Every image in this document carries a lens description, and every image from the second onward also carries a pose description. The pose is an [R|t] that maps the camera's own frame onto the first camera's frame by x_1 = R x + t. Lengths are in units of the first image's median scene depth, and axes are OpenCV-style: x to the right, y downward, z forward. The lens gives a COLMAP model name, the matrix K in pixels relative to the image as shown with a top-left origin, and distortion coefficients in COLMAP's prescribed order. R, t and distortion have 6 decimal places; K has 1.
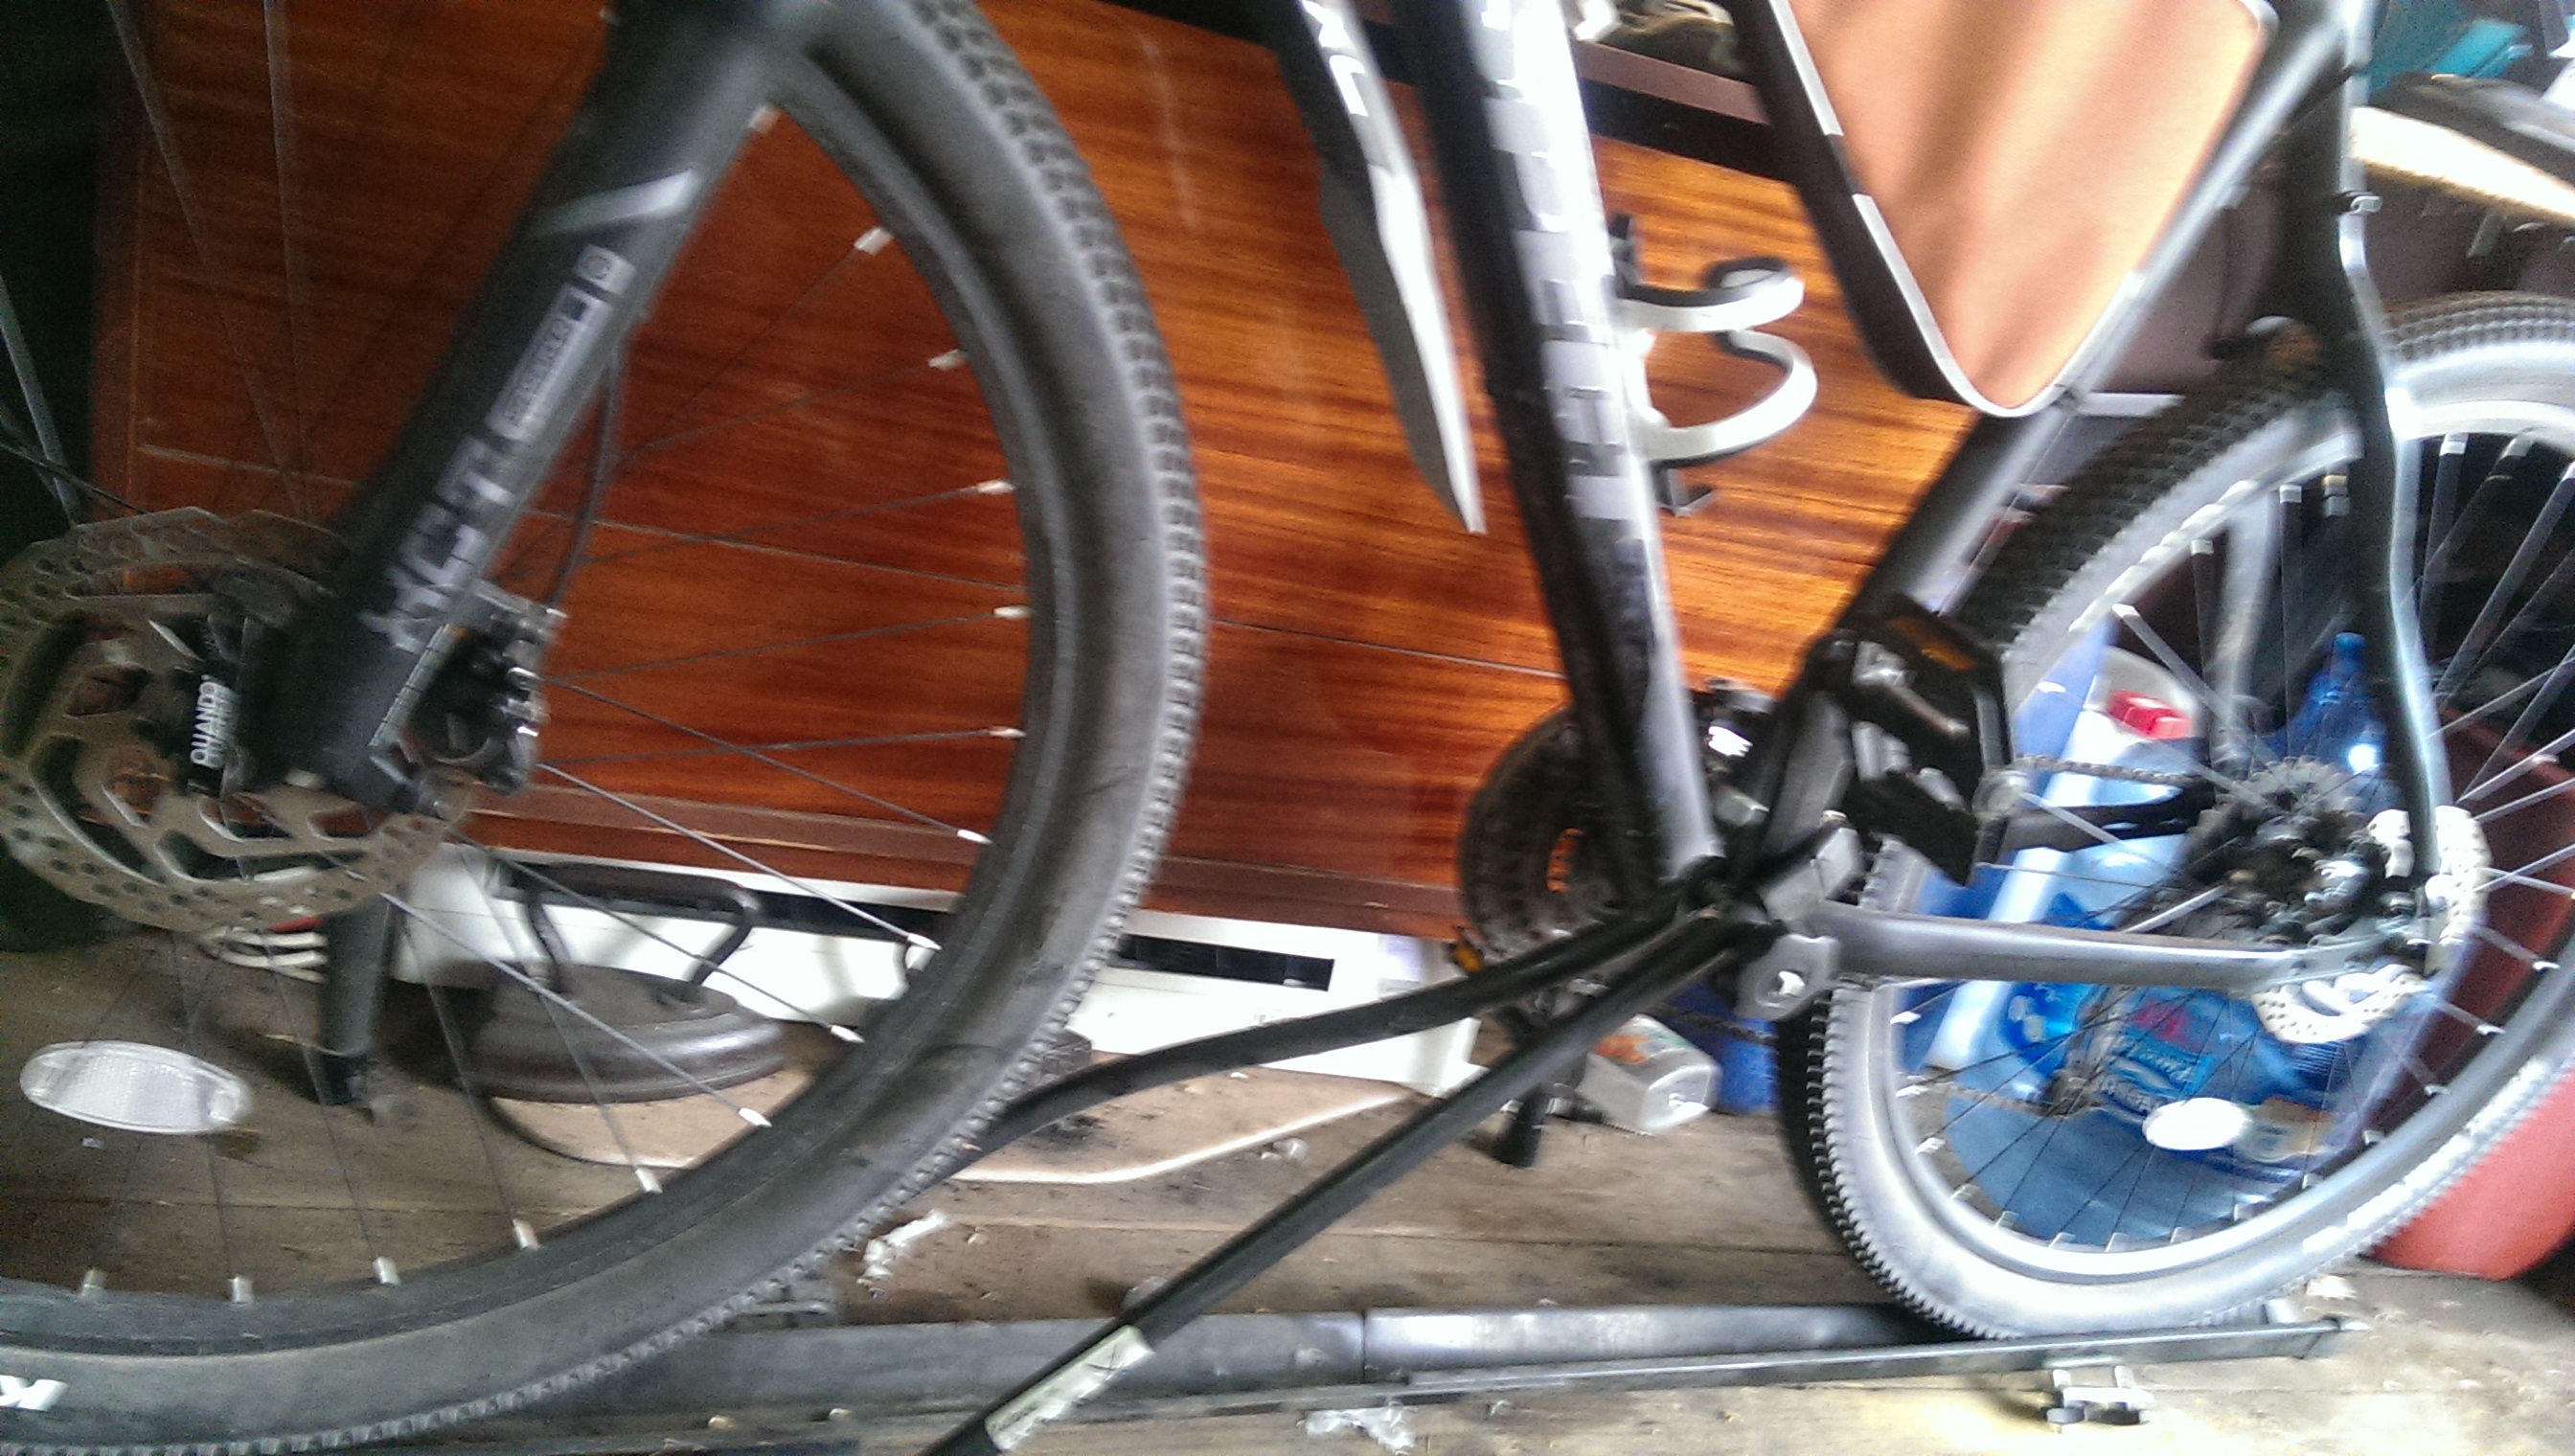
lens RADIAL K [[1949.3, 0, 1341.0], [0, 1949.3, 684.0], [0, 0, 1]] dist [0.057554, -0.085932]
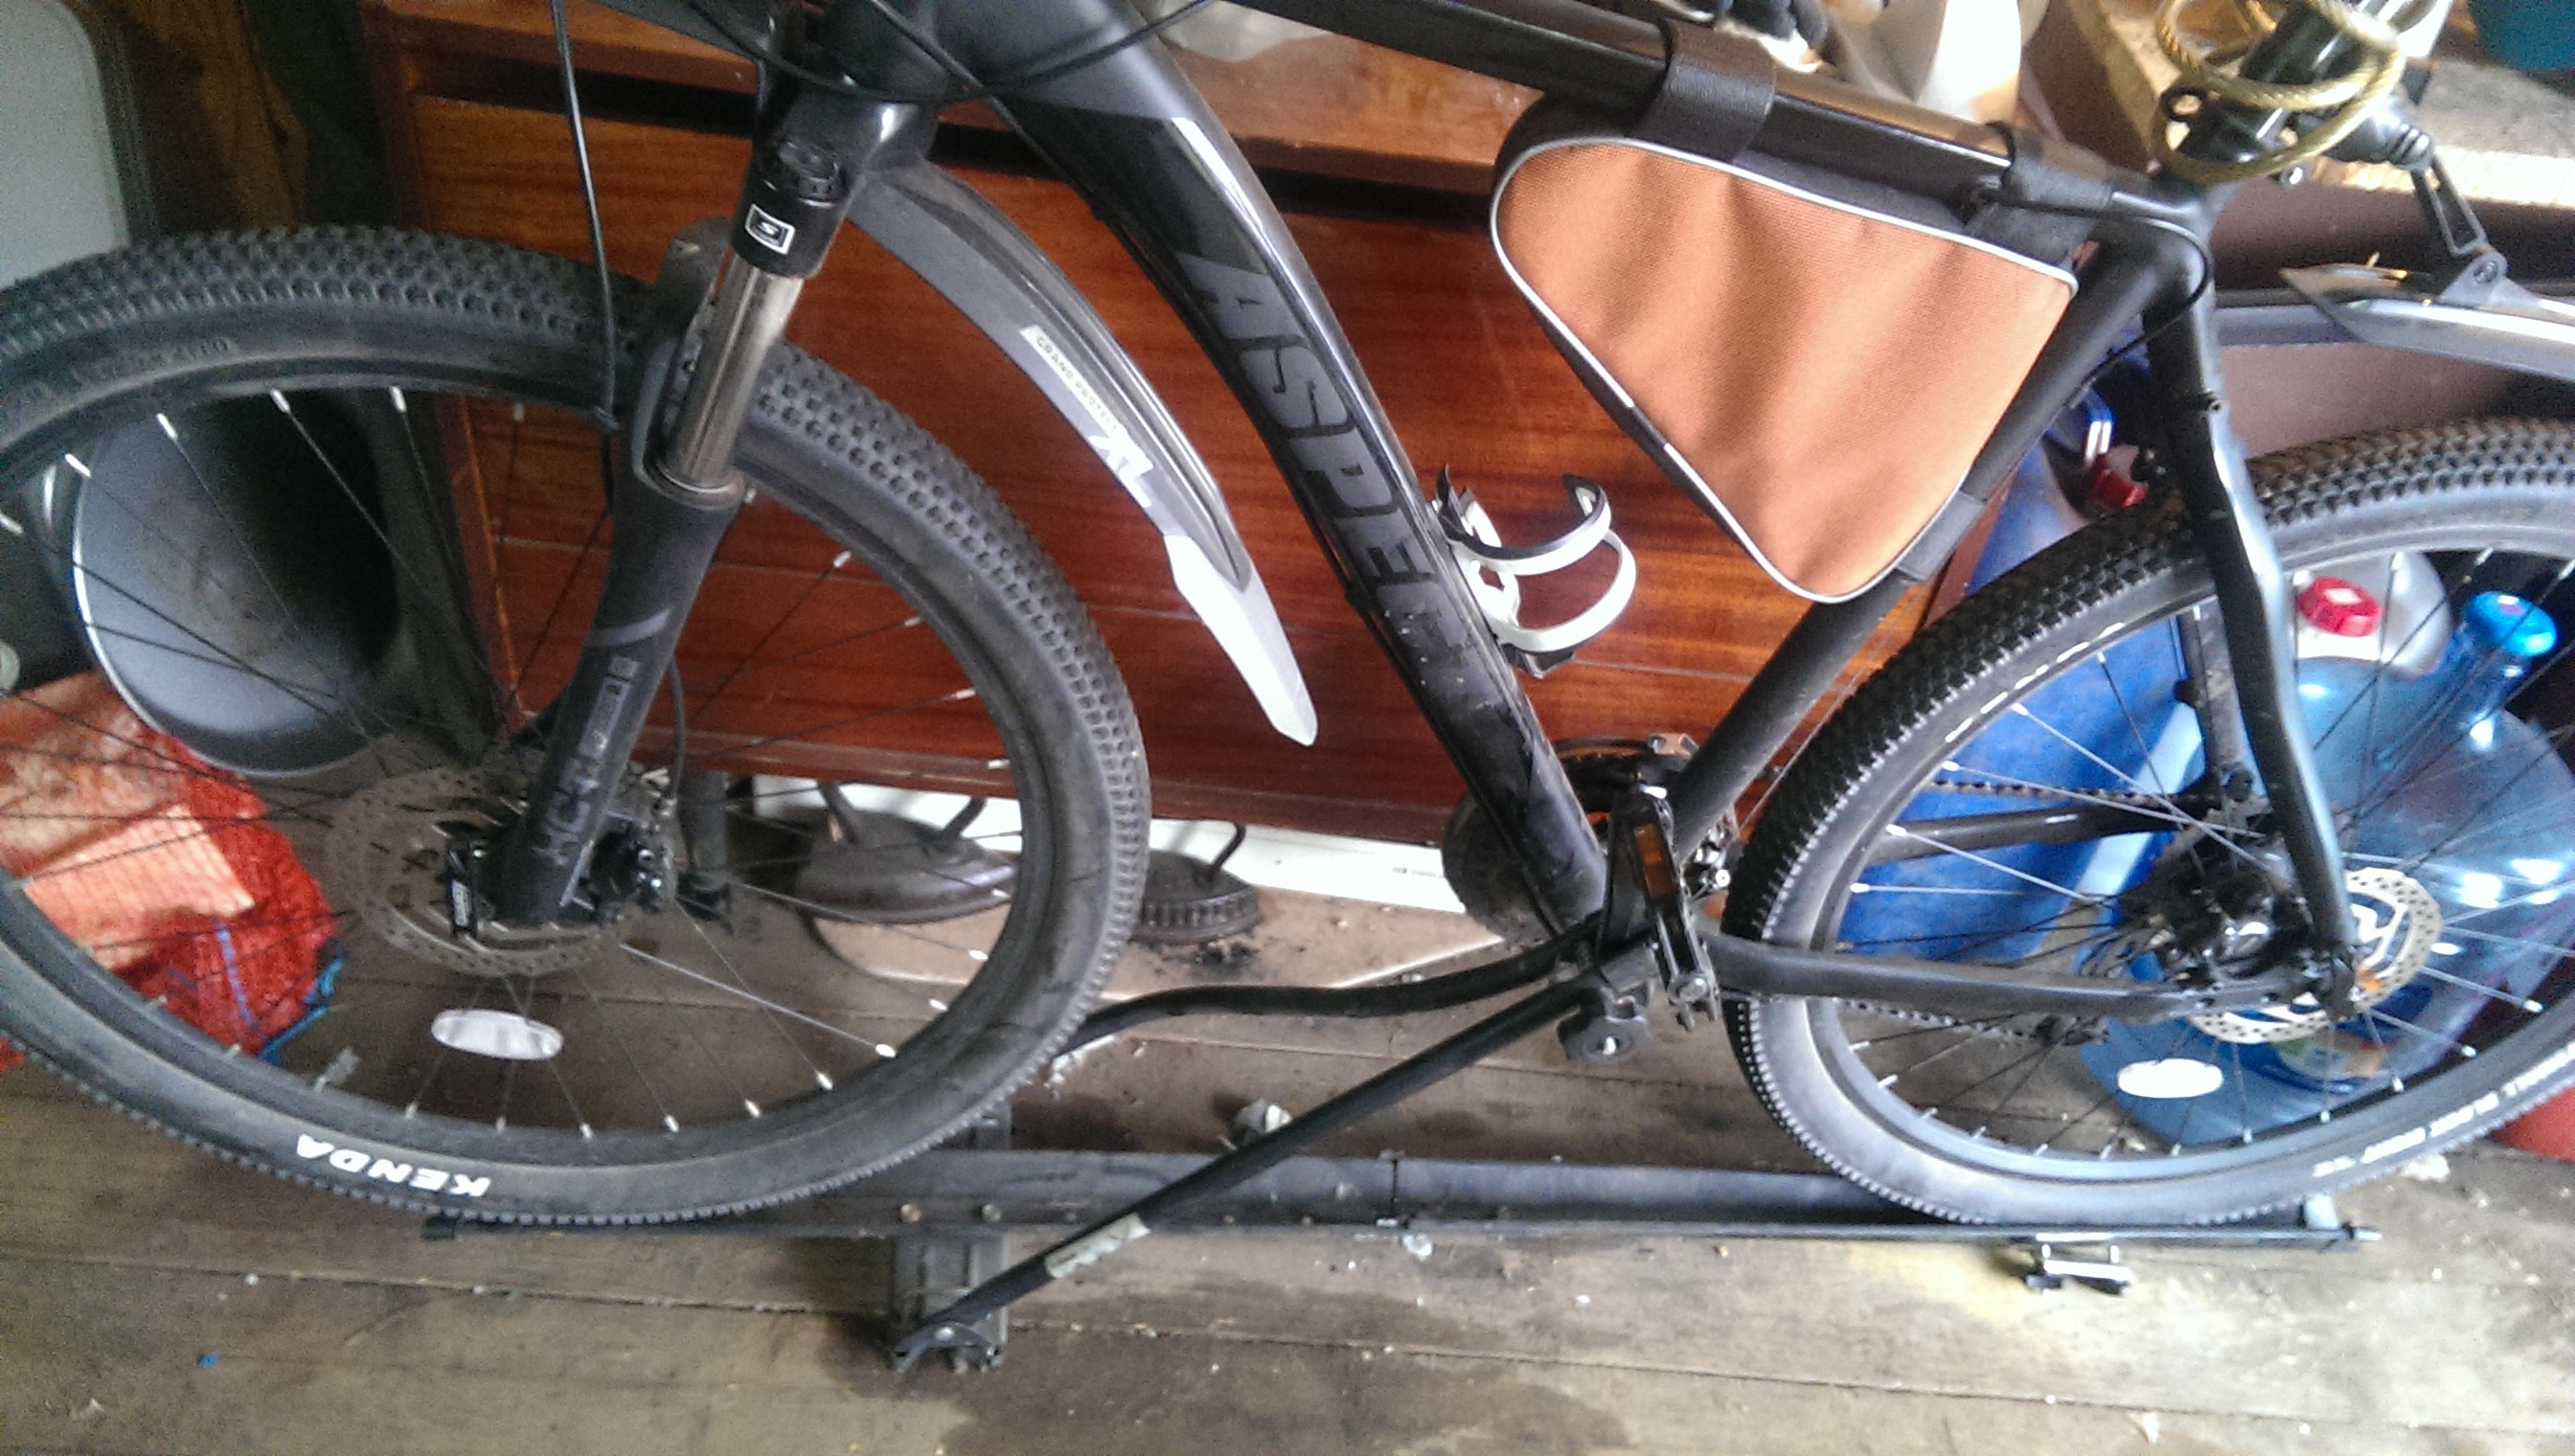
lens RADIAL K [[1949.3, 0, 1266.4], [0, 1949.3, 742.6], [0, 0, 1]] dist [0.057554, -0.085932]
pose [[0.949156, 0.071194, -0.306650, 0.307782], [0.019127, 0.959250, 0.281909, -0.311945], [0.314224, -0.273441, 0.909117, -0.130170]]
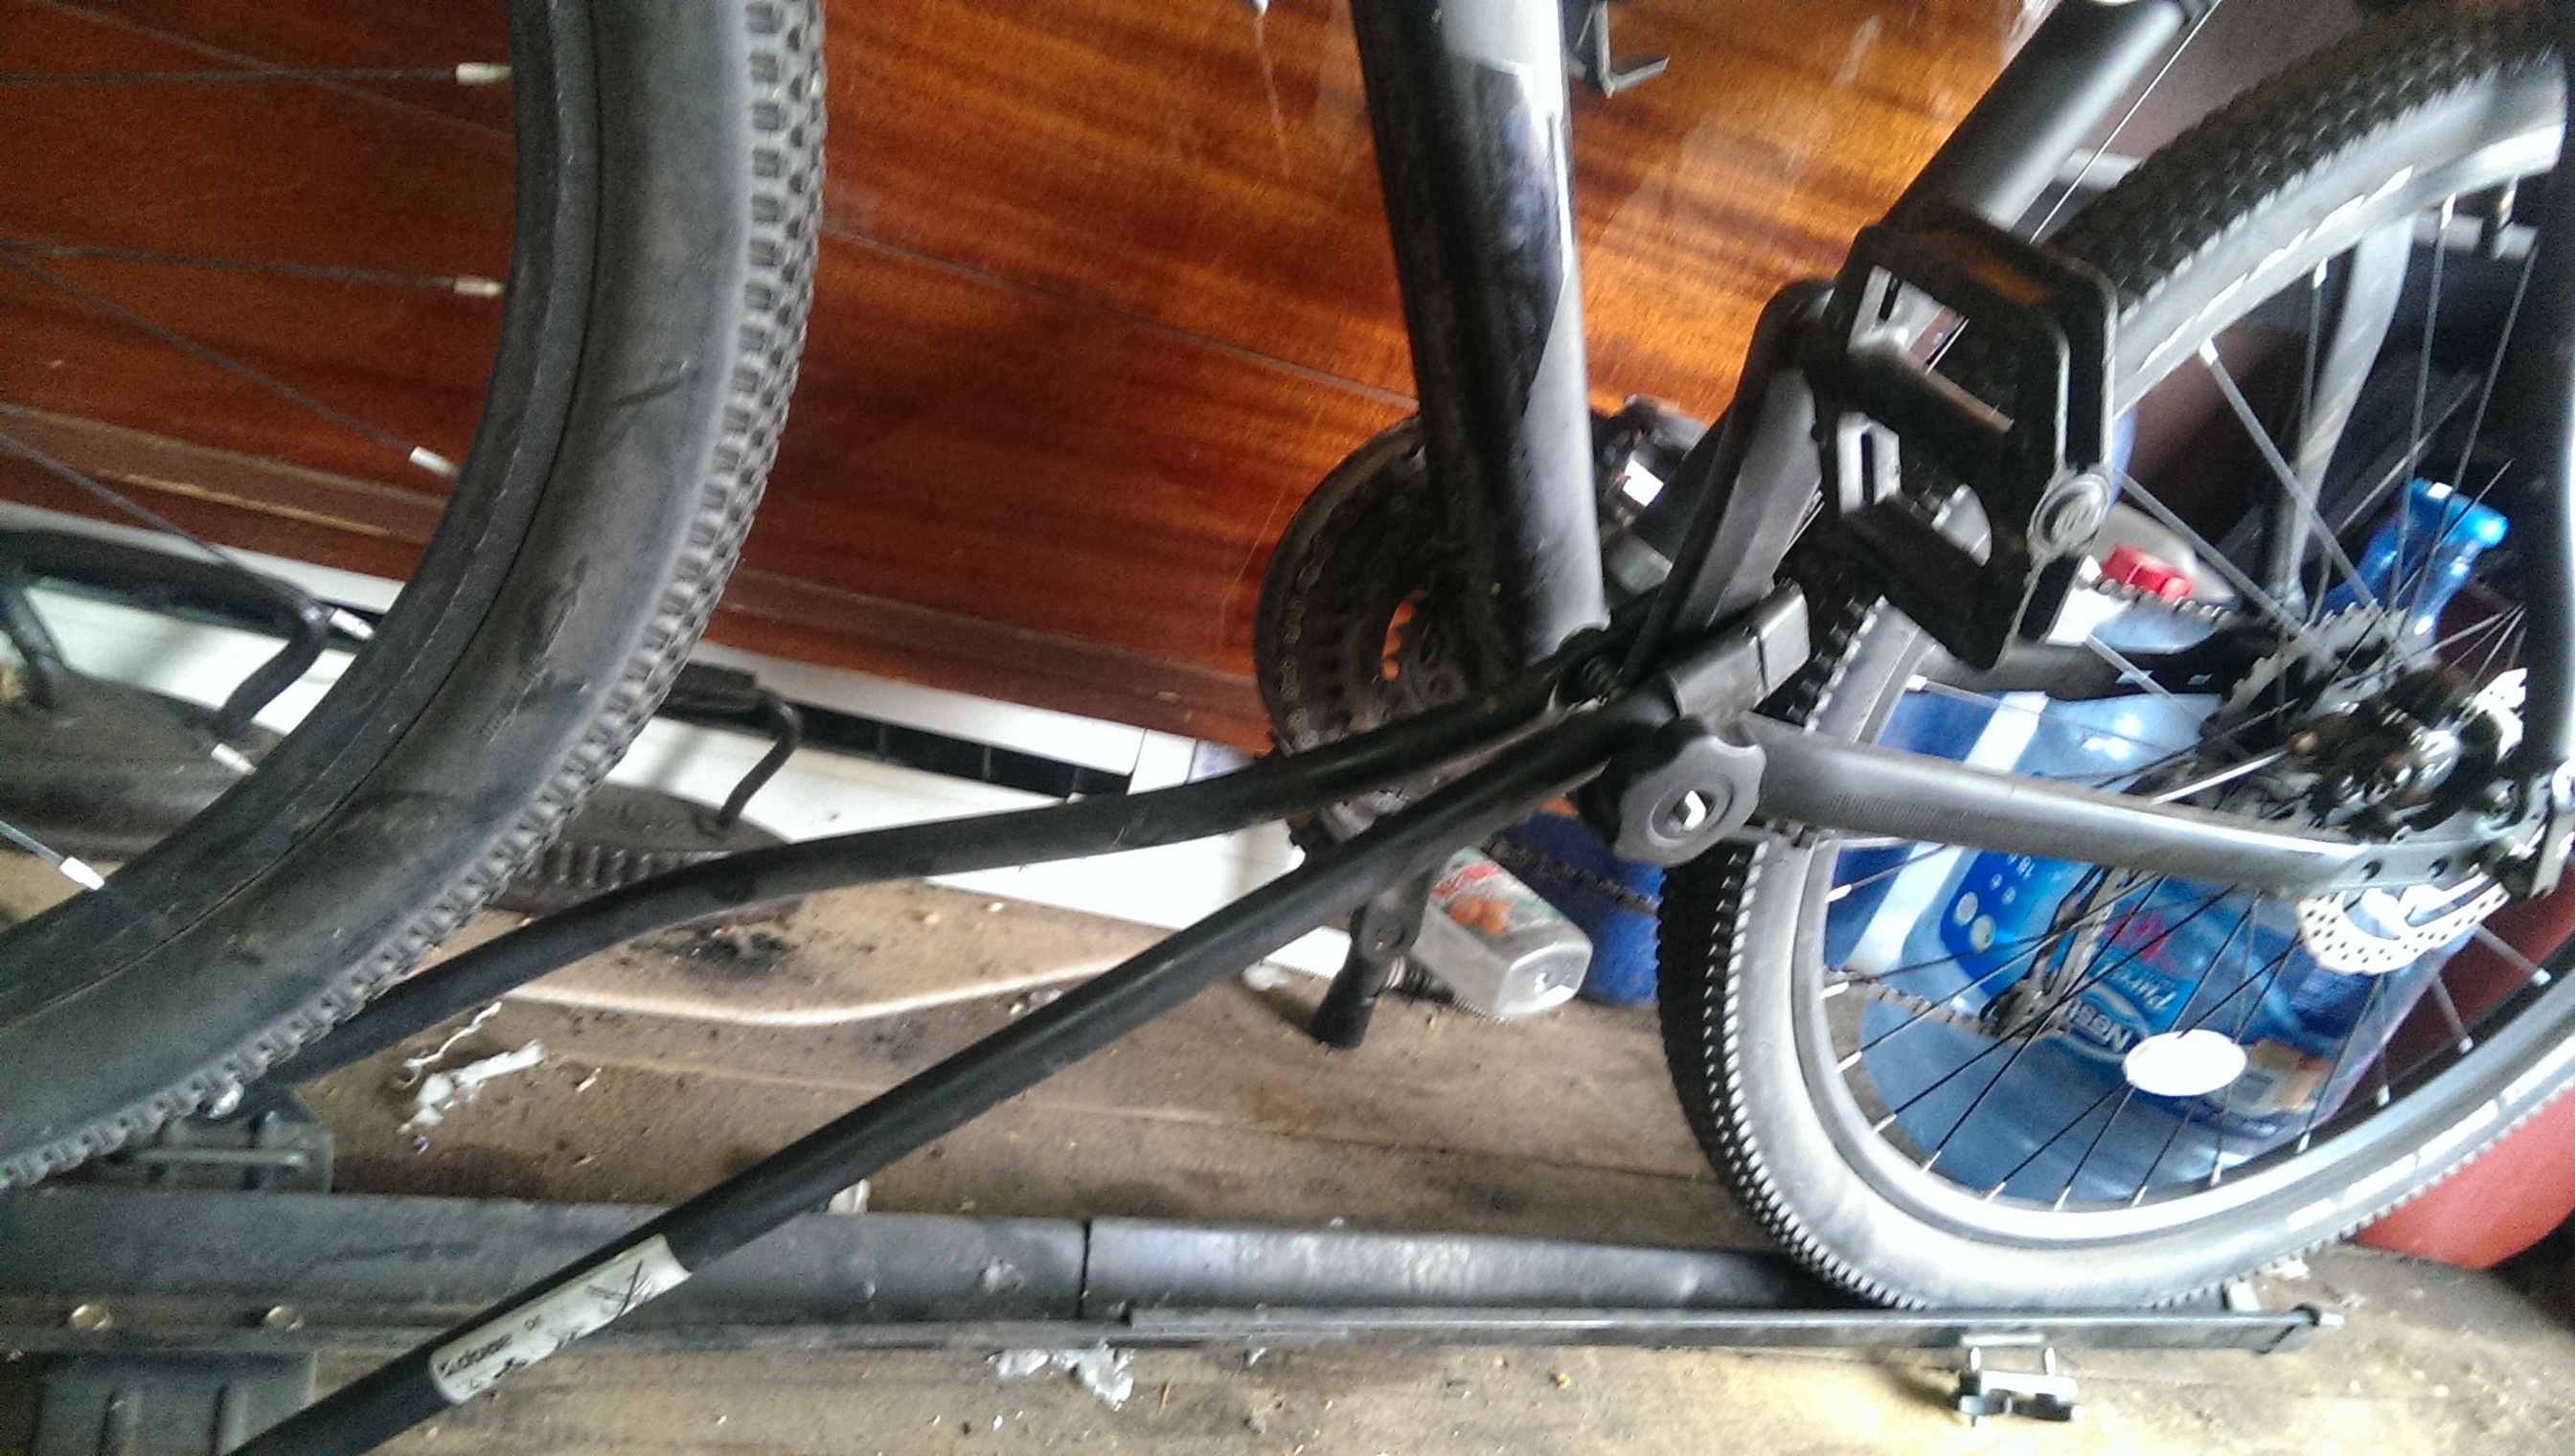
lens RADIAL K [[1949.3, 0, 1359.4], [0, 1949.3, 705.1], [0, 0, 1]] dist [0.057554, -0.085932]
pose [[0.994999, 0.088956, 0.045433, 0.063959], [-0.092001, 0.993294, 0.070024, 0.063610], [-0.038900, -0.073854, 0.996510, 0.268014]]
